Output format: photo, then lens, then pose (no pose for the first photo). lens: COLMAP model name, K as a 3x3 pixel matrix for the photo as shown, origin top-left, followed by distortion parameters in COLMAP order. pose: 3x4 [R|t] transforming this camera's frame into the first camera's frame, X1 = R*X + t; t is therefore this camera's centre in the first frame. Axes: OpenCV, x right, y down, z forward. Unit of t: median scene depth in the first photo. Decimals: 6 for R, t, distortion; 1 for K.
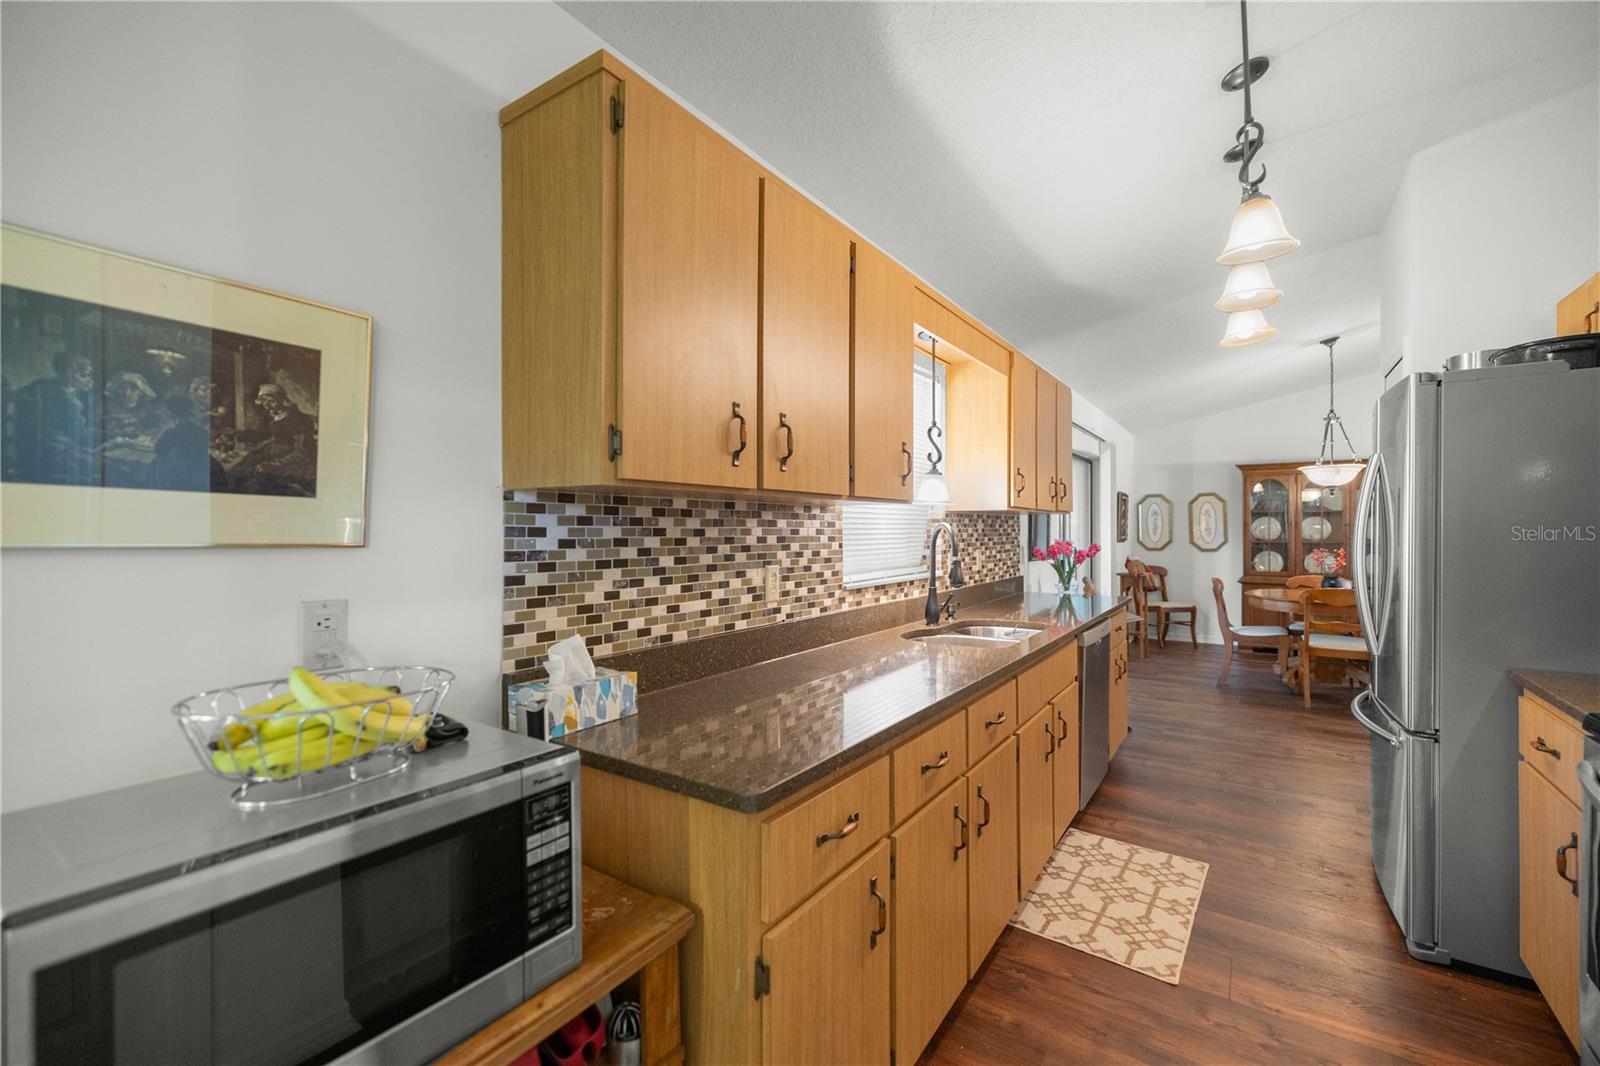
lens RADIAL K [[674.2, 0, 796.9], [0, 674.2, 531.0], [0, 0, 1]] dist [0.004021, -0.000399]
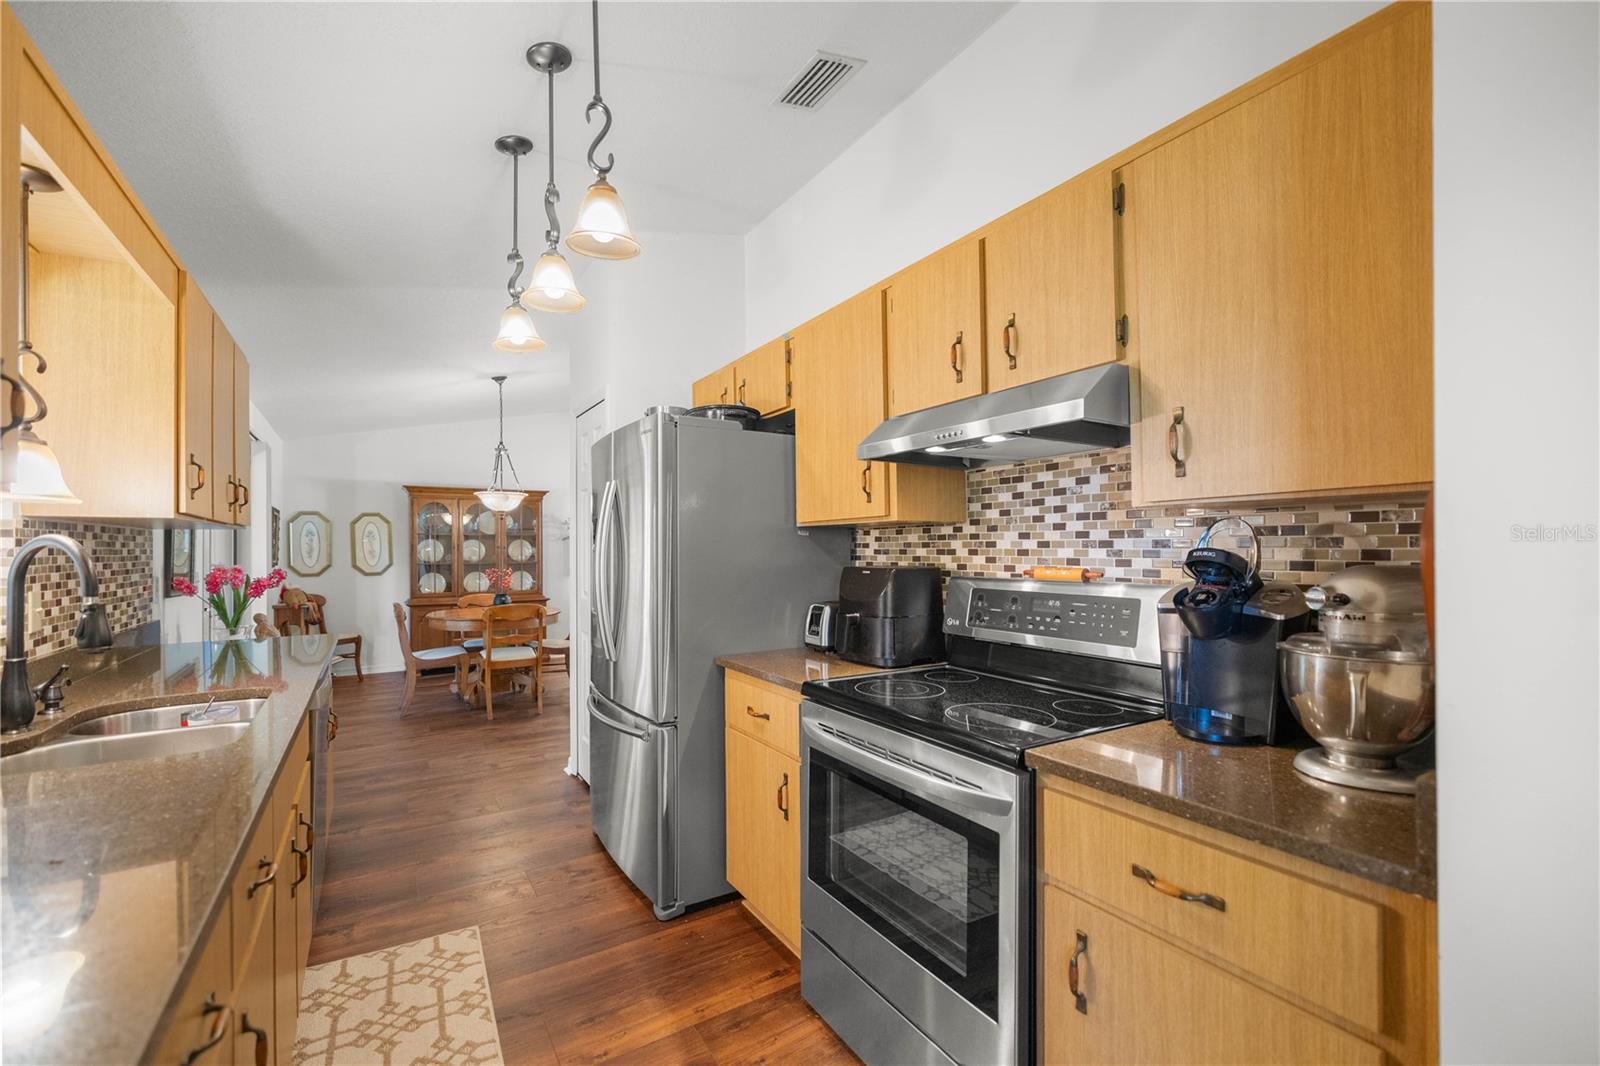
lens RADIAL K [[674.2, 0, 791.9], [0, 674.2, 546.8], [0, 0, 1]] dist [0.004021, -0.000399]
pose [[0.403956, 0.004505, 0.914767, -0.034137], [0.006586, 0.999948, -0.007833, 0.004760], [-0.914755, 0.009189, 0.403906, 0.232823]]
